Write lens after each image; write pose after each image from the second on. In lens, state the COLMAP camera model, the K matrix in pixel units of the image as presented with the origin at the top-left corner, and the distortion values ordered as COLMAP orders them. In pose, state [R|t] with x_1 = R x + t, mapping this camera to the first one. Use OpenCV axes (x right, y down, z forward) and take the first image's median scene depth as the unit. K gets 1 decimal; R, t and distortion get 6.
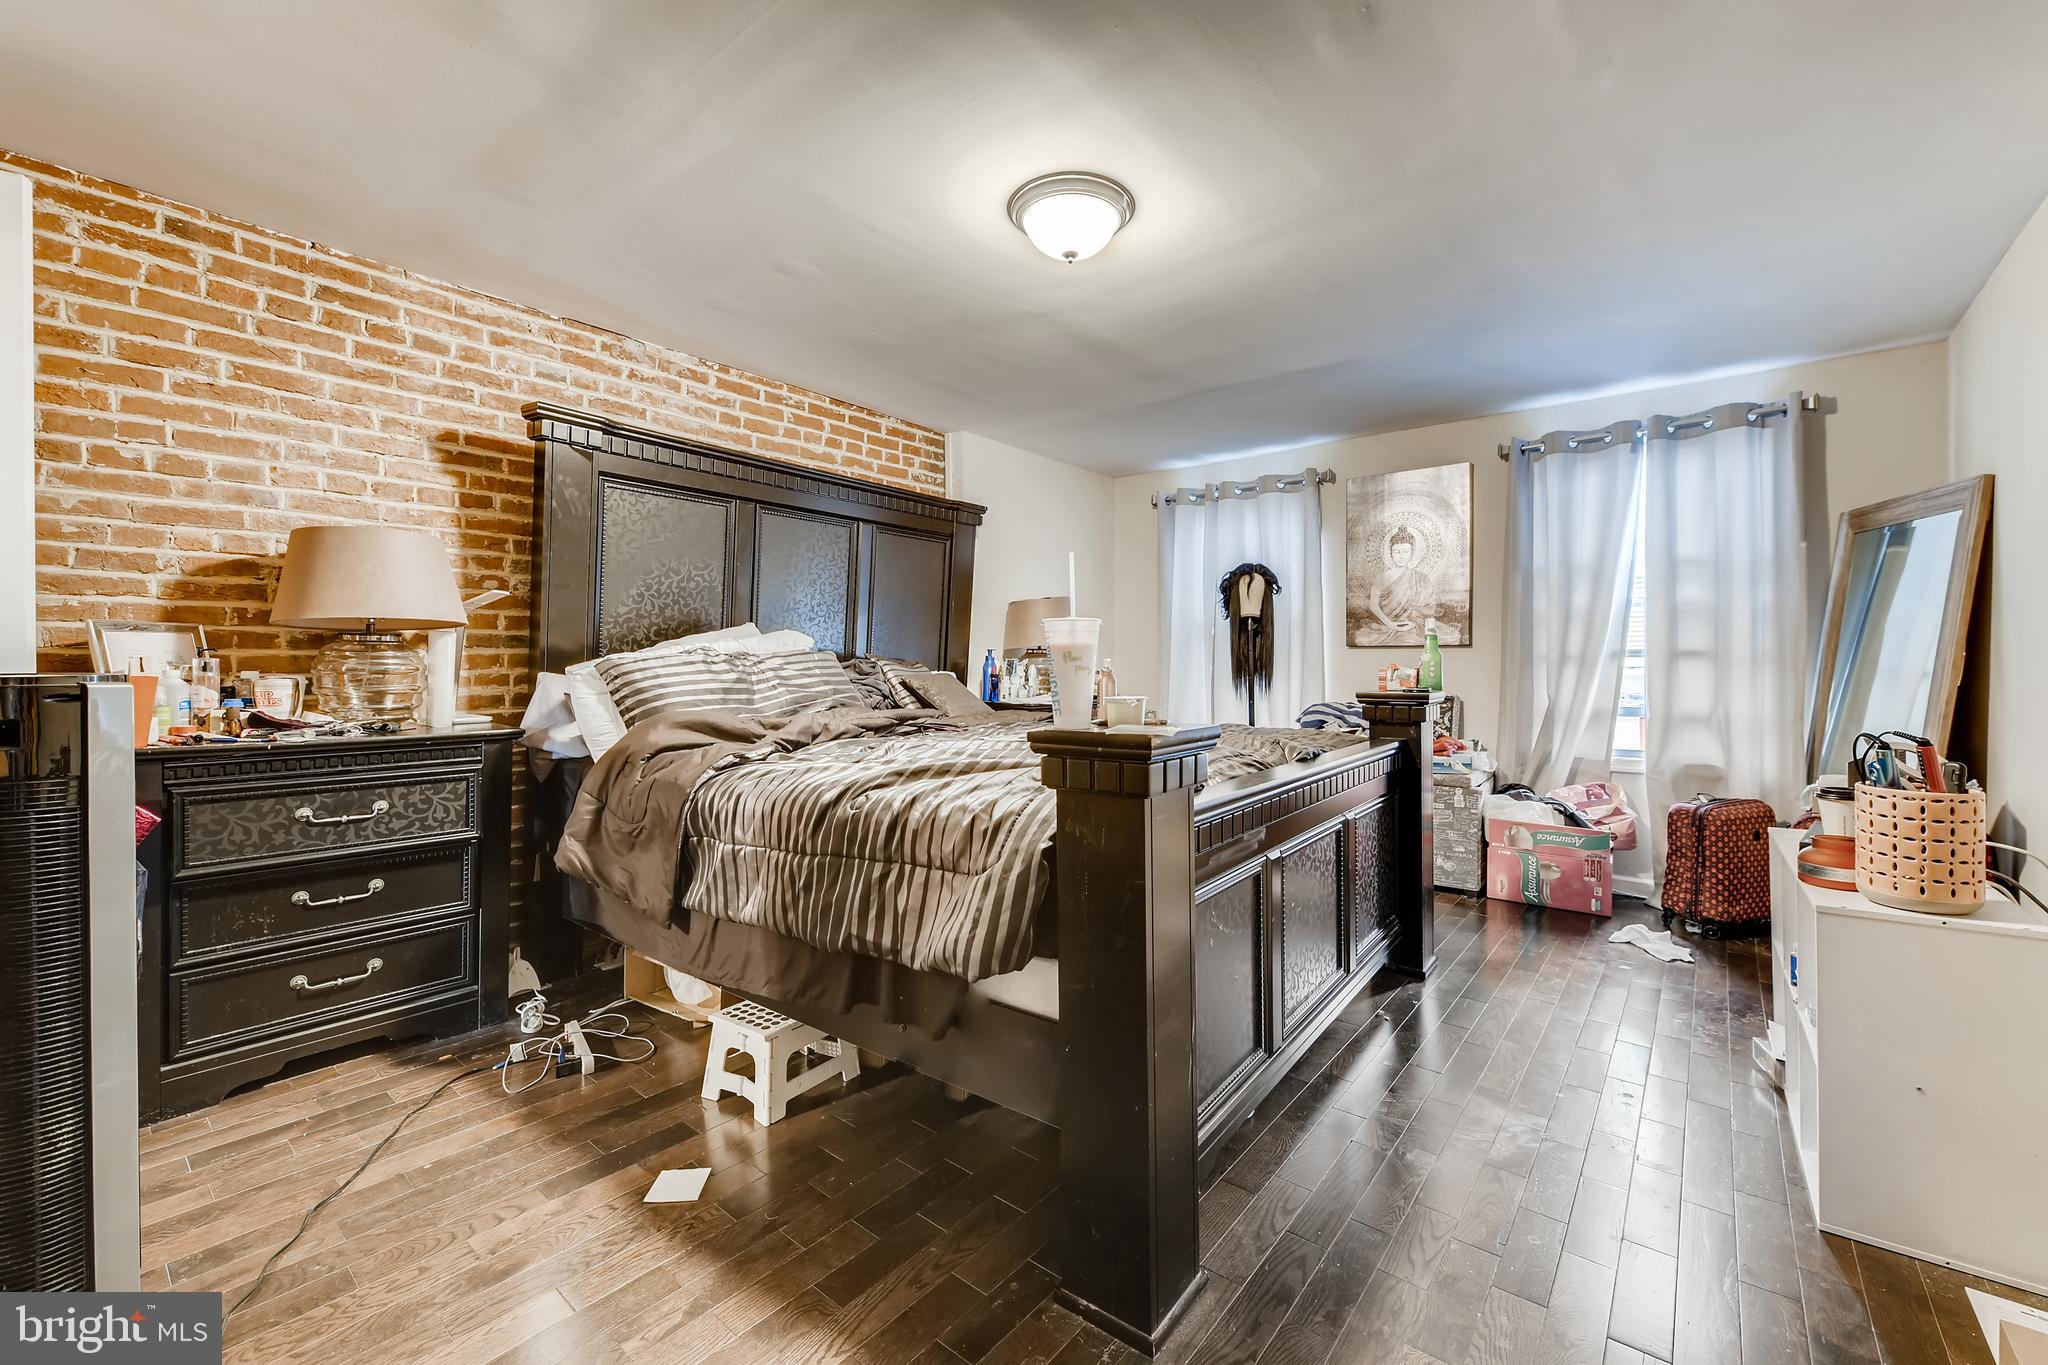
lens RADIAL K [[839.6, 0, 1043.4], [0, 839.6, 665.7], [0, 0, 1]] dist [0.014671, -0.007398]
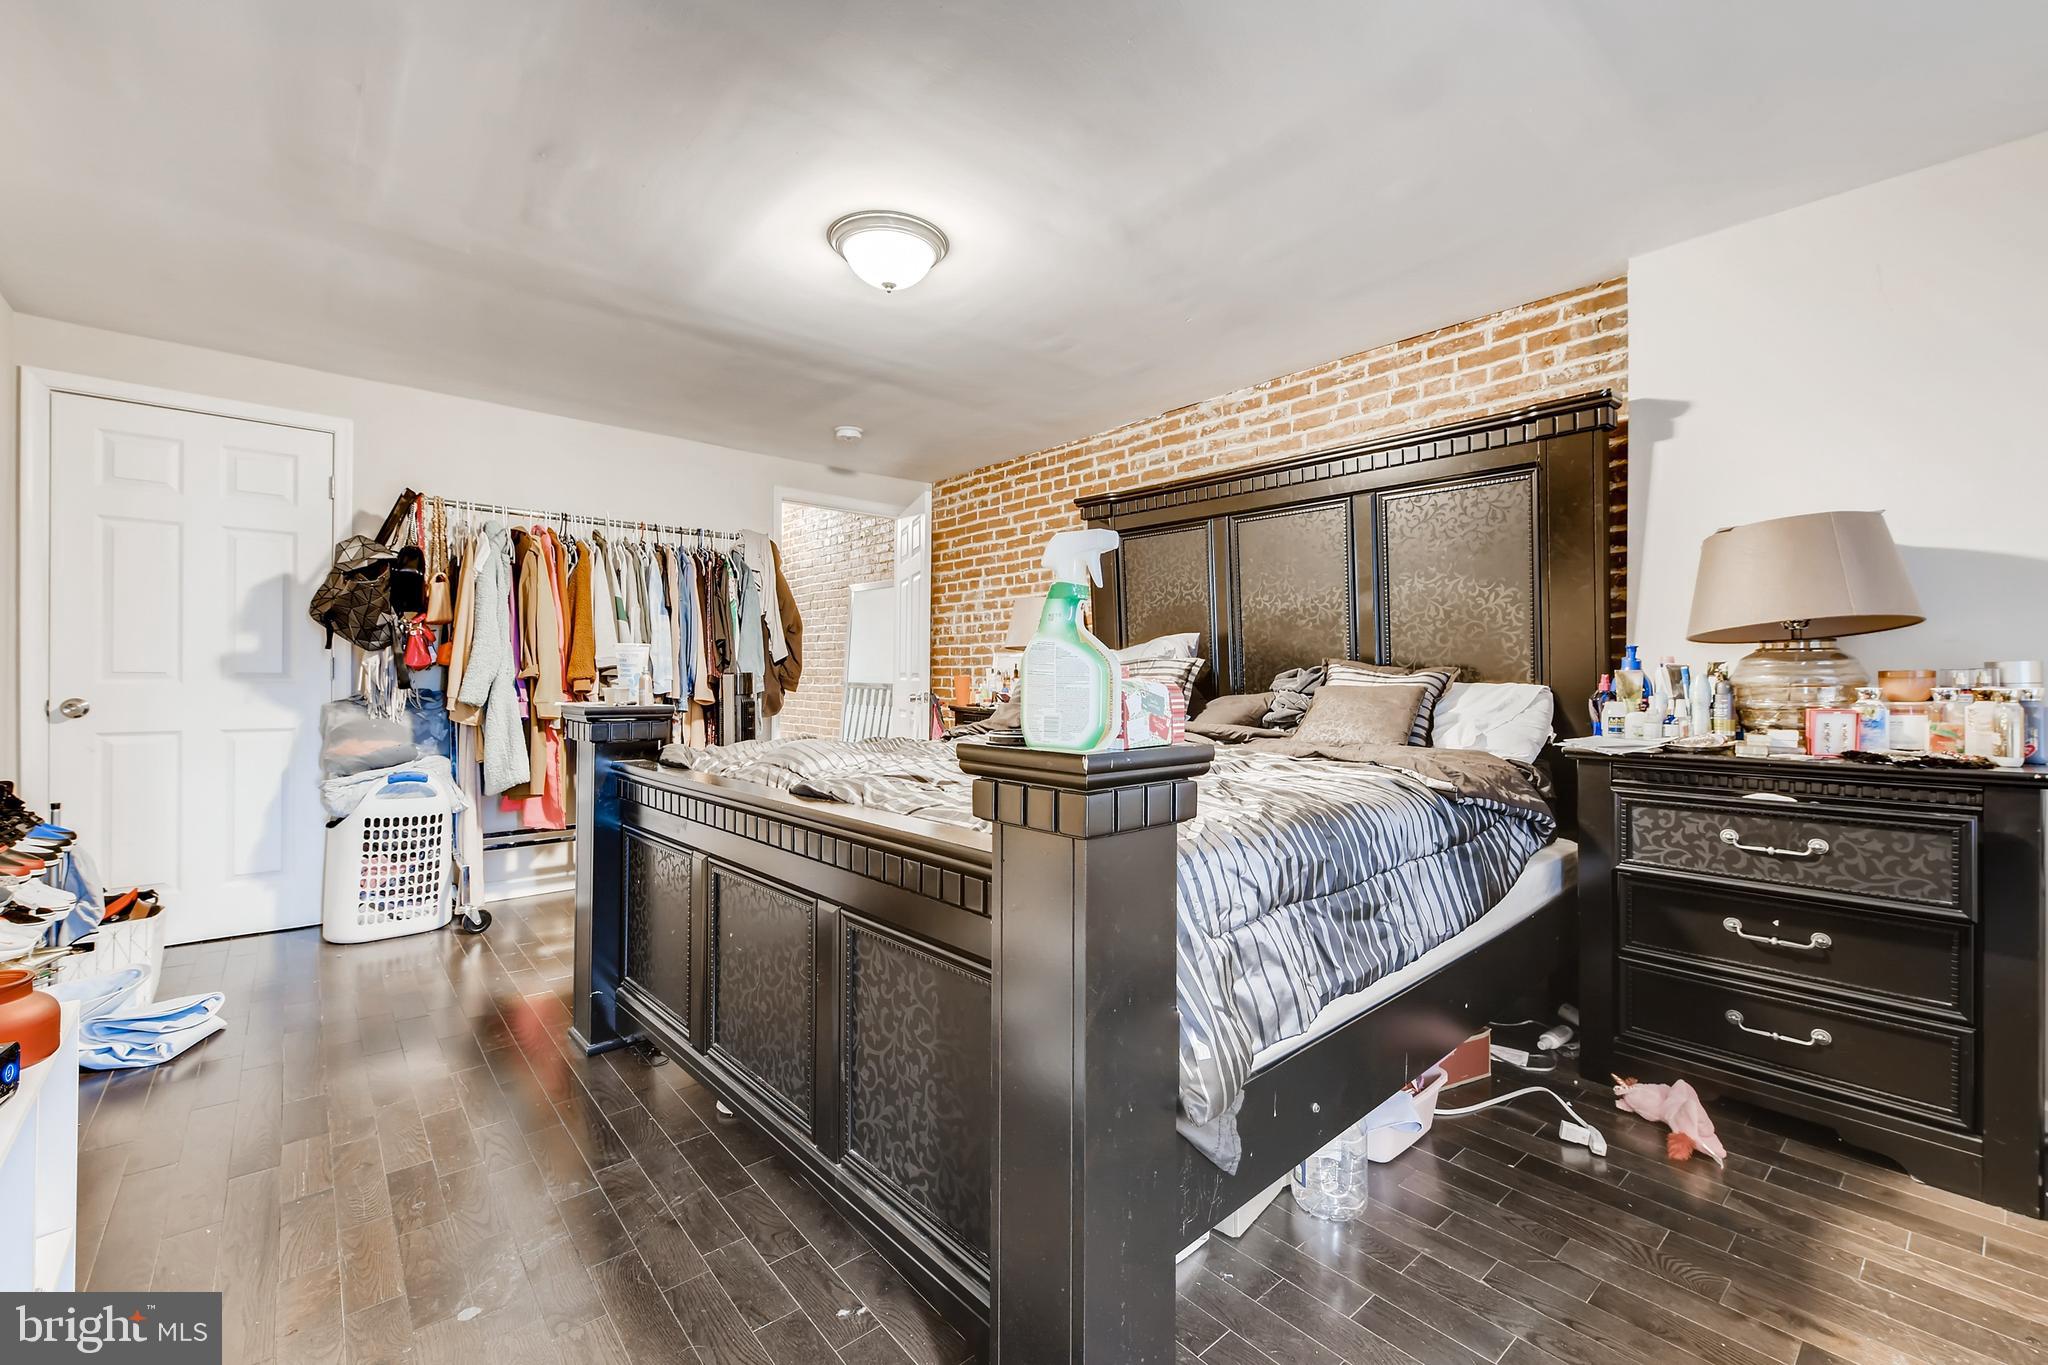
lens RADIAL K [[839.6, 0, 1043.4], [0, 839.6, 665.7], [0, 0, 1]] dist [0.014671, -0.007398]
pose [[-0.181279, -0.006096, -0.983413, 0.626804], [-0.004309, 0.999976, -0.005404, -0.002935], [0.983422, 0.003258, -0.181301, 0.849192]]
